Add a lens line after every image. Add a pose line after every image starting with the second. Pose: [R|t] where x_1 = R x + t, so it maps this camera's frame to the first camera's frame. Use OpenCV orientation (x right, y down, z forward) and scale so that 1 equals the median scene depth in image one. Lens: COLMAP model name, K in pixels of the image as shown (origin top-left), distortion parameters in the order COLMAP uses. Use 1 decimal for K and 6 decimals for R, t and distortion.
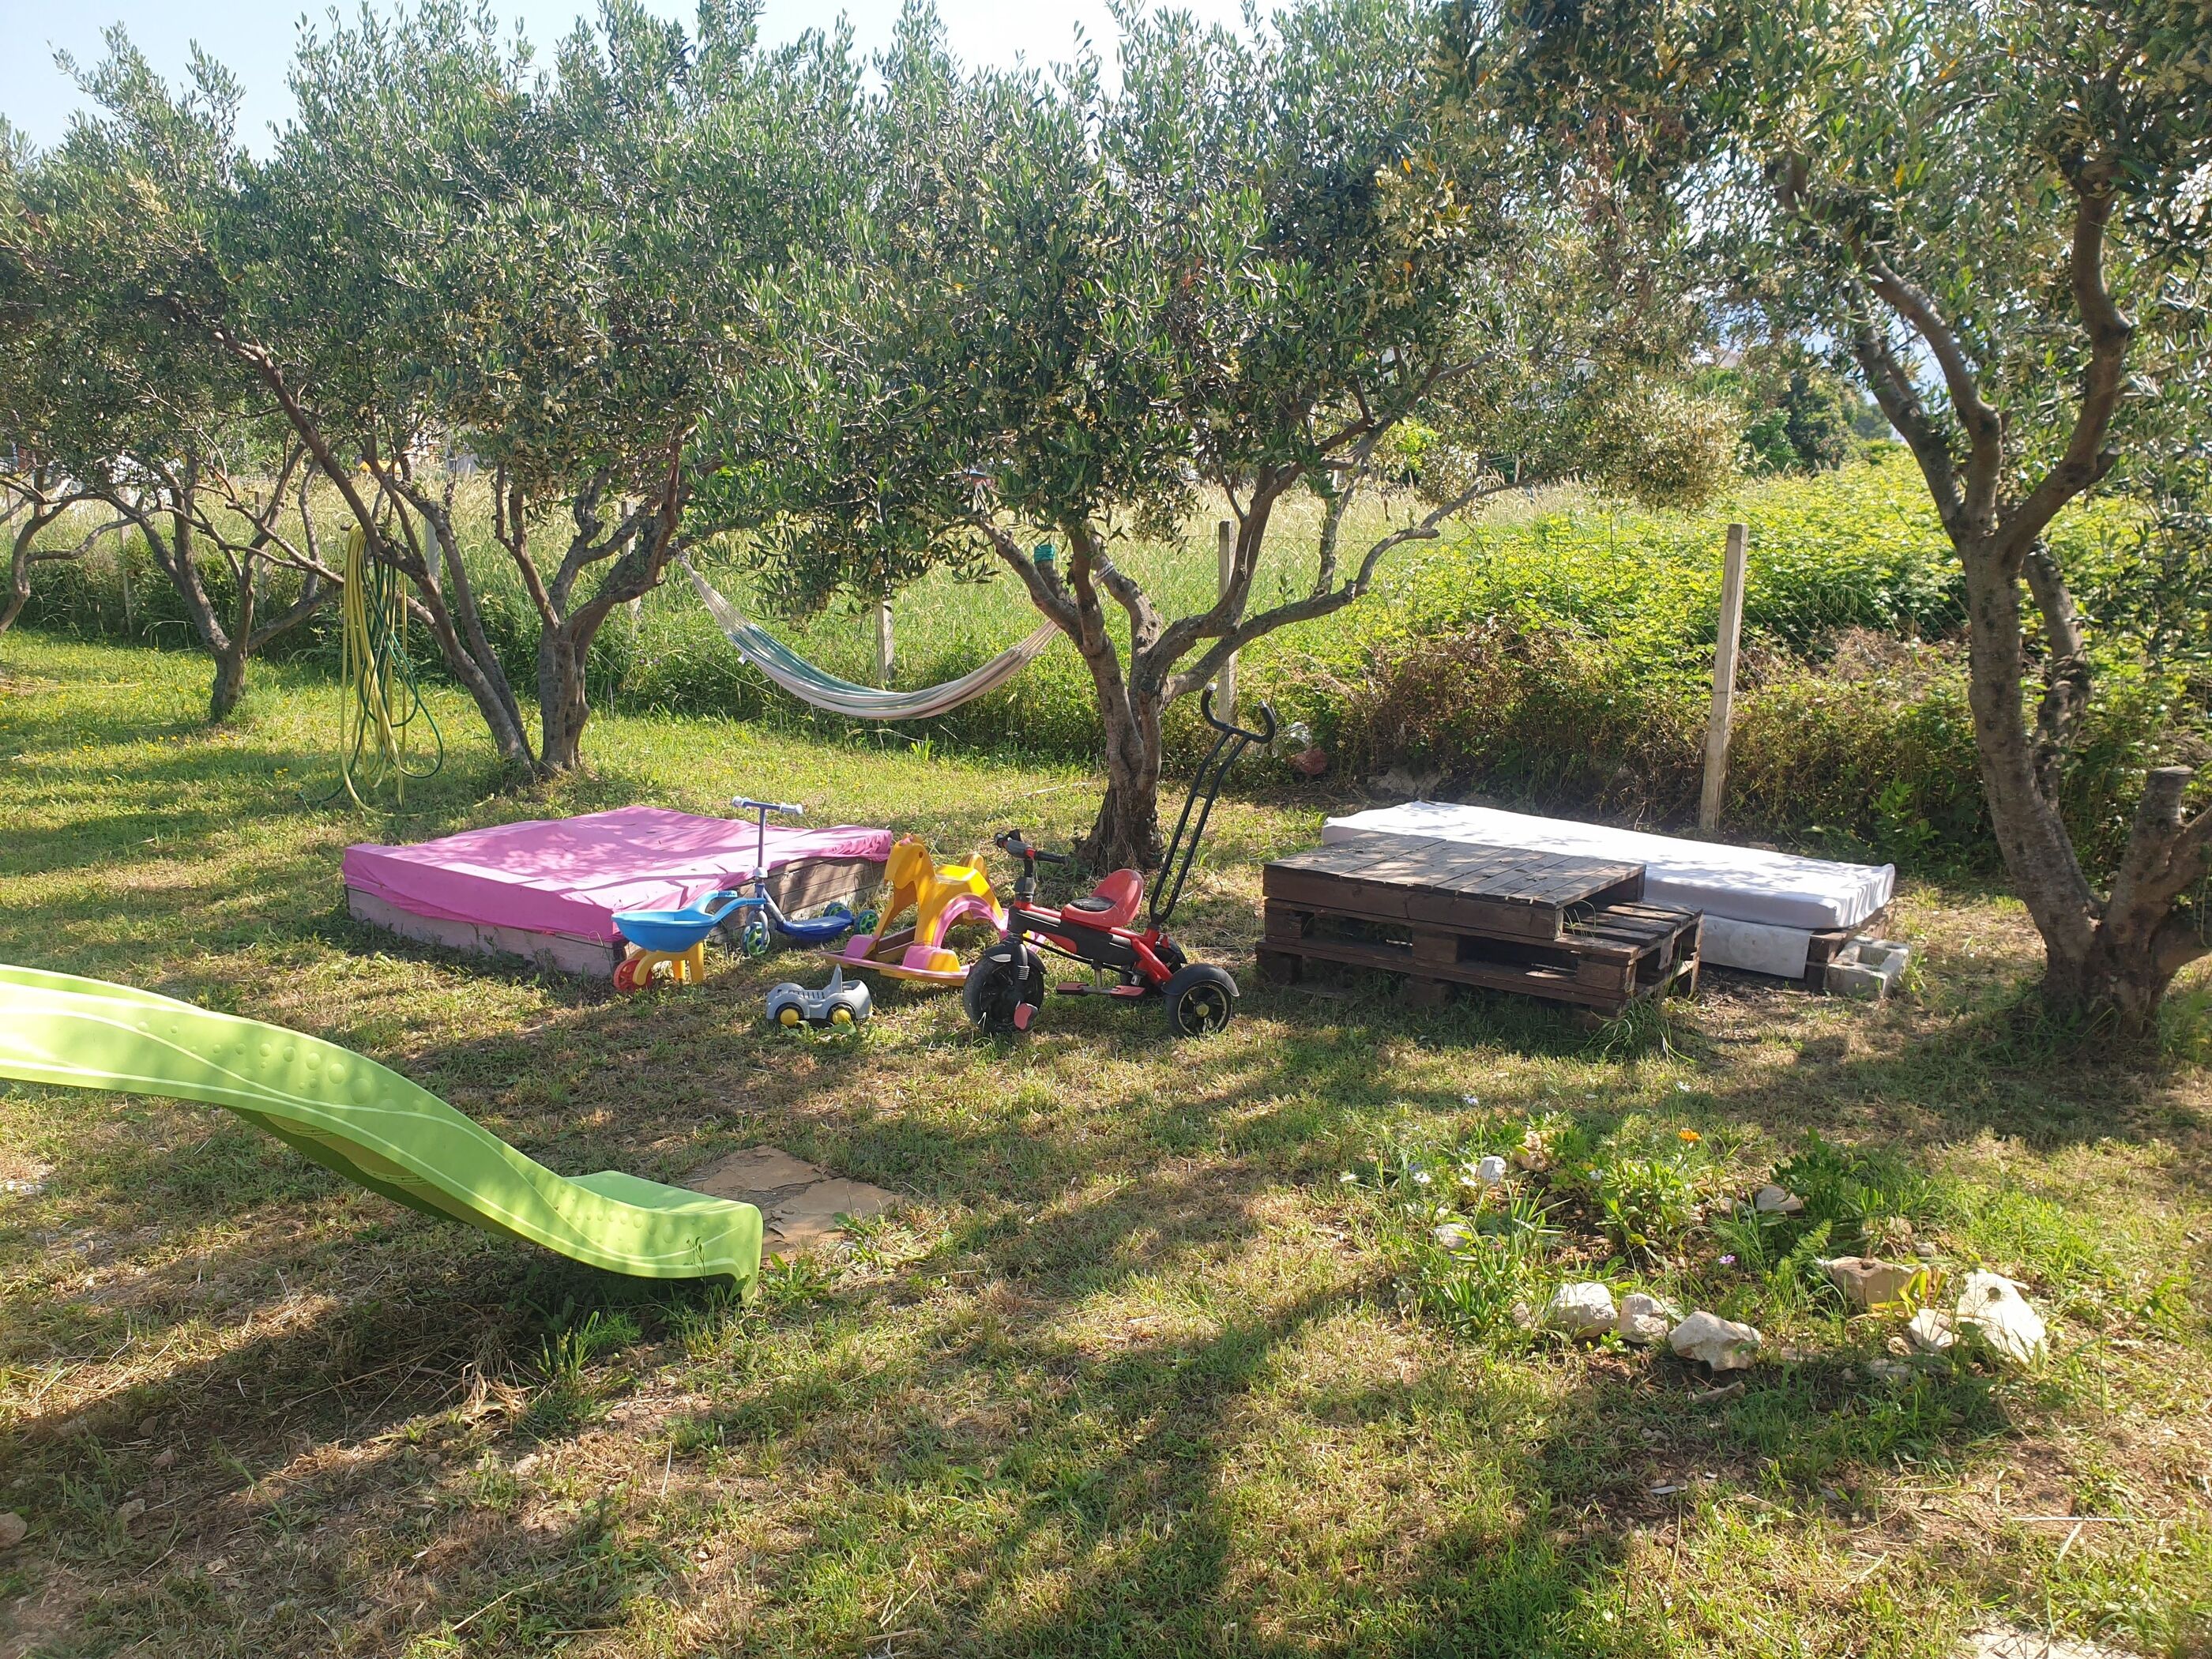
lens RADIAL K [[1678.8, 0, 1114.4], [0, 1678.8, 835.2], [0, 0, 1]] dist [-0.010246, -0.001185]
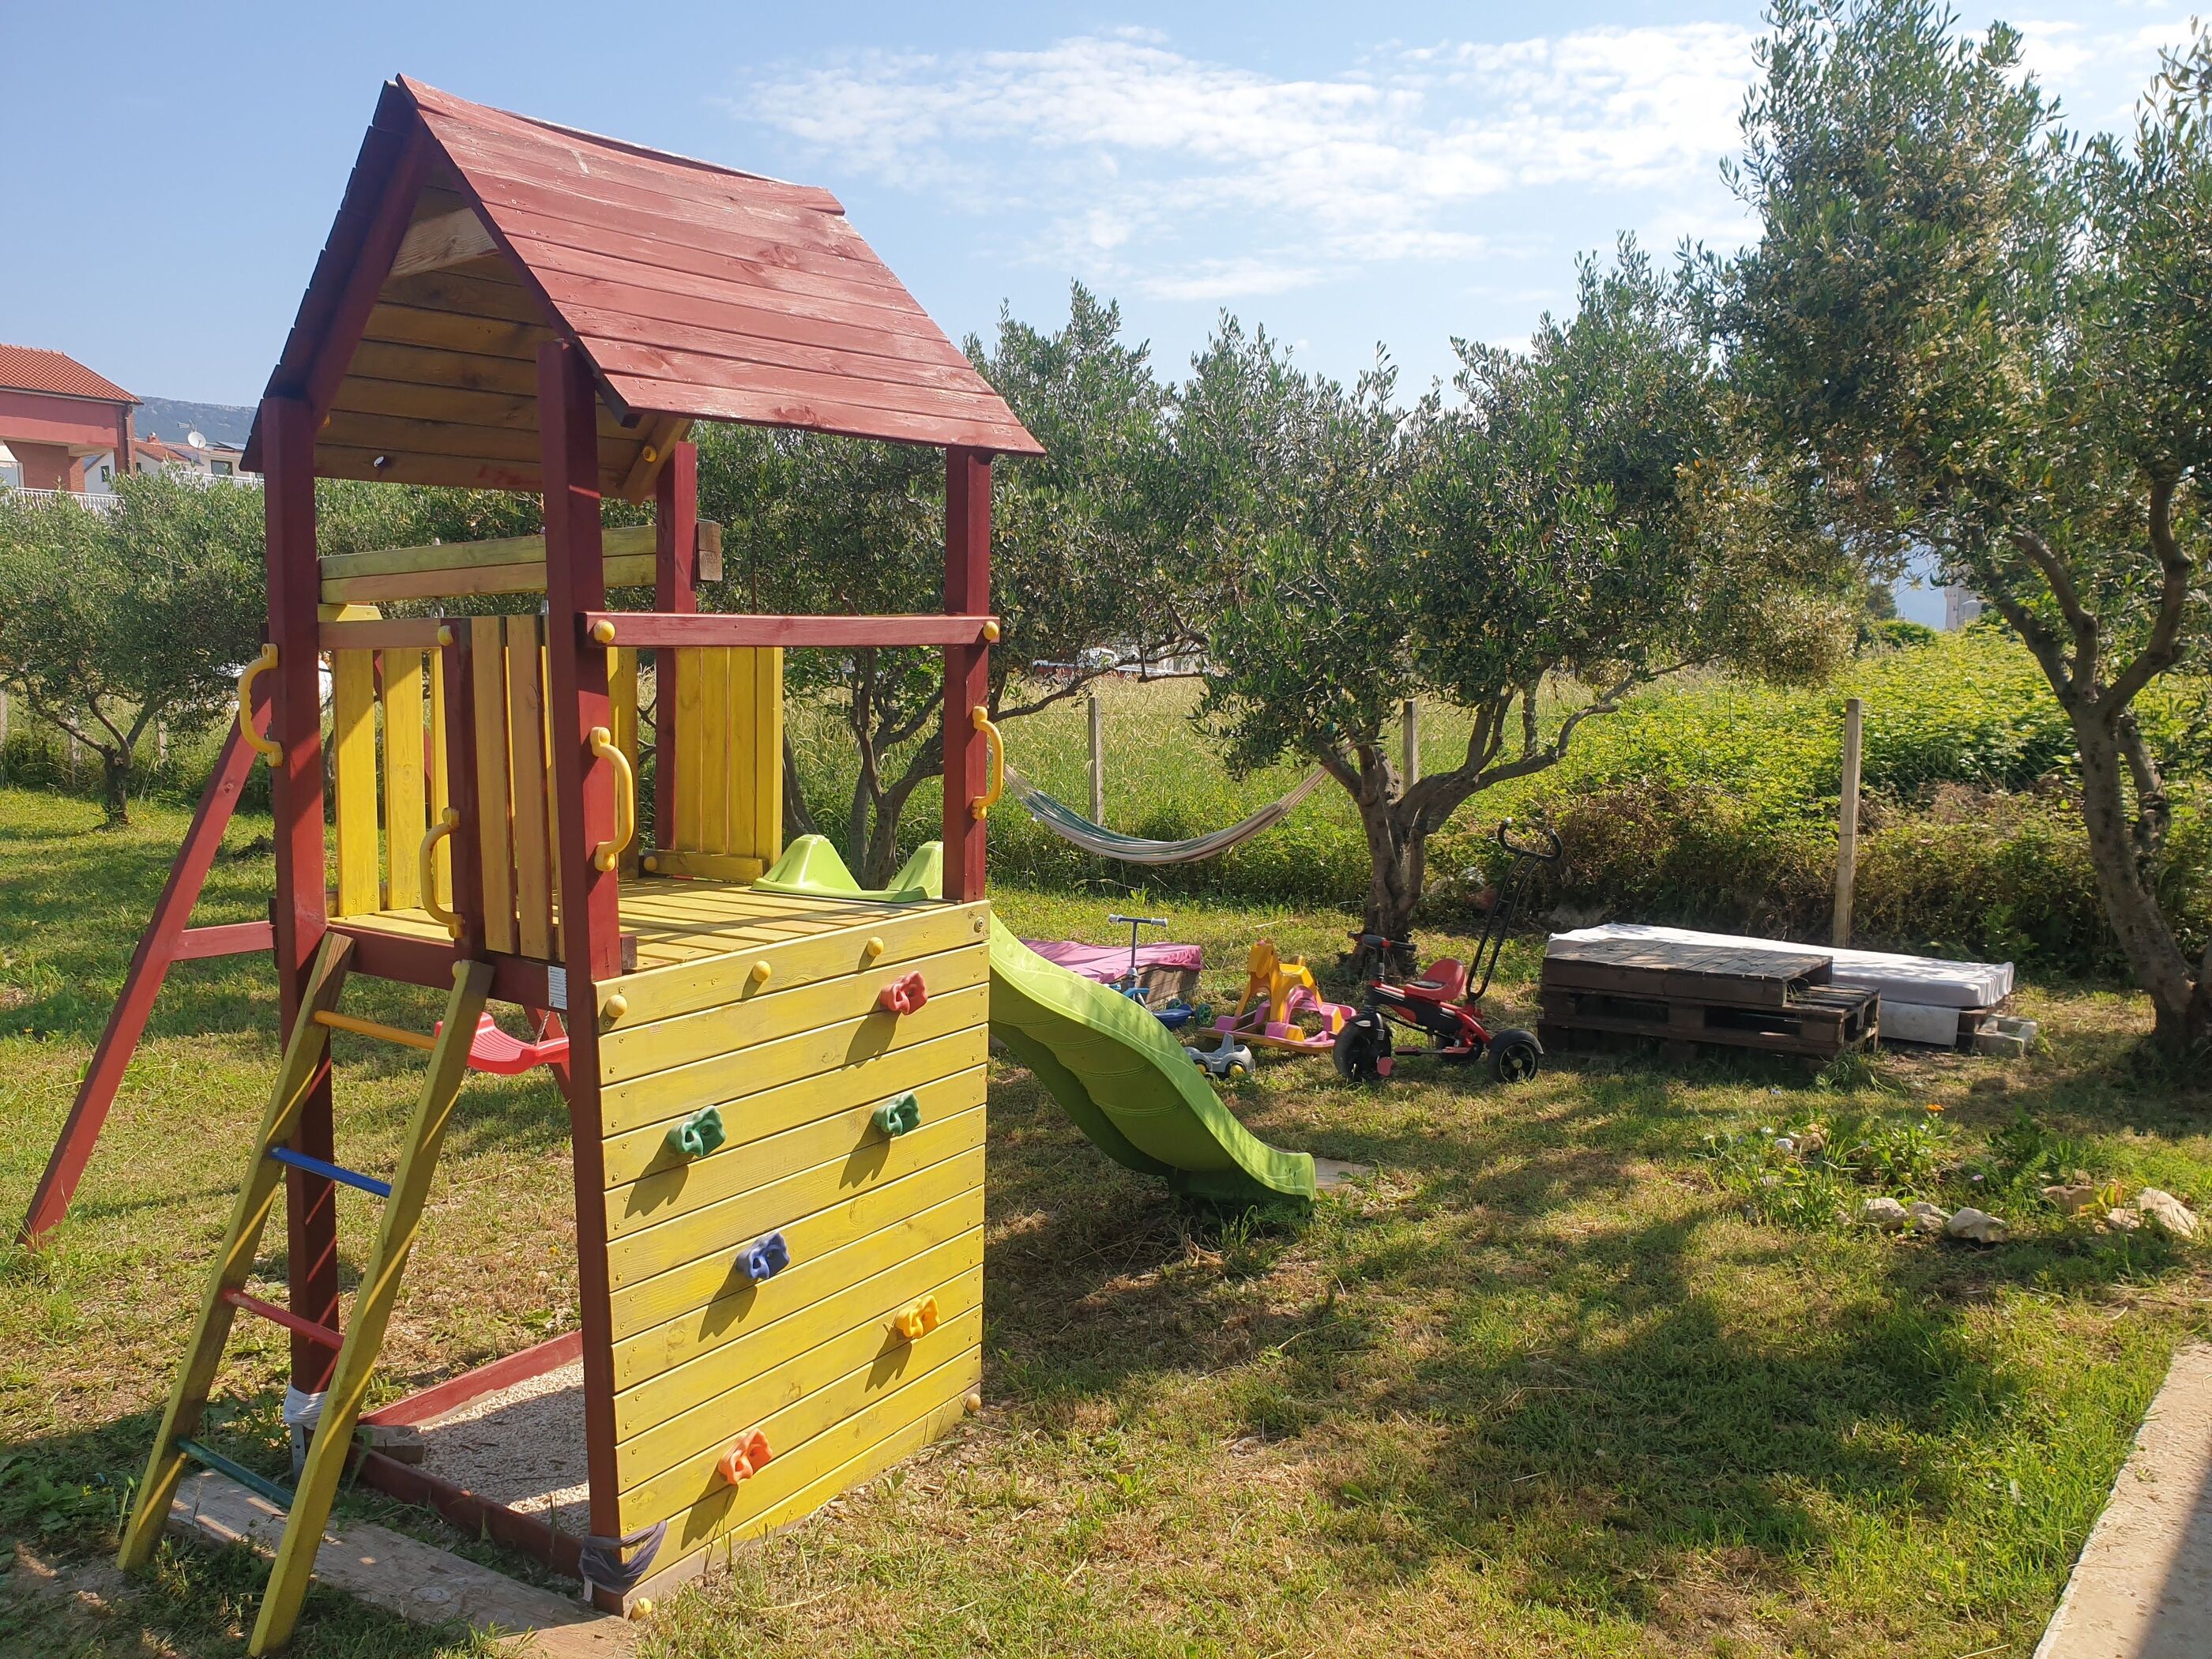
lens RADIAL K [[1678.8, 0, 1098.6], [0, 1678.8, 828.9], [0, 0, 1]] dist [-0.010246, -0.001185]
pose [[0.999830, -0.008748, -0.016216, -0.258401], [0.006897, 0.993813, -0.110851, 0.066596], [0.017085, 0.110720, 0.993705, -0.352093]]
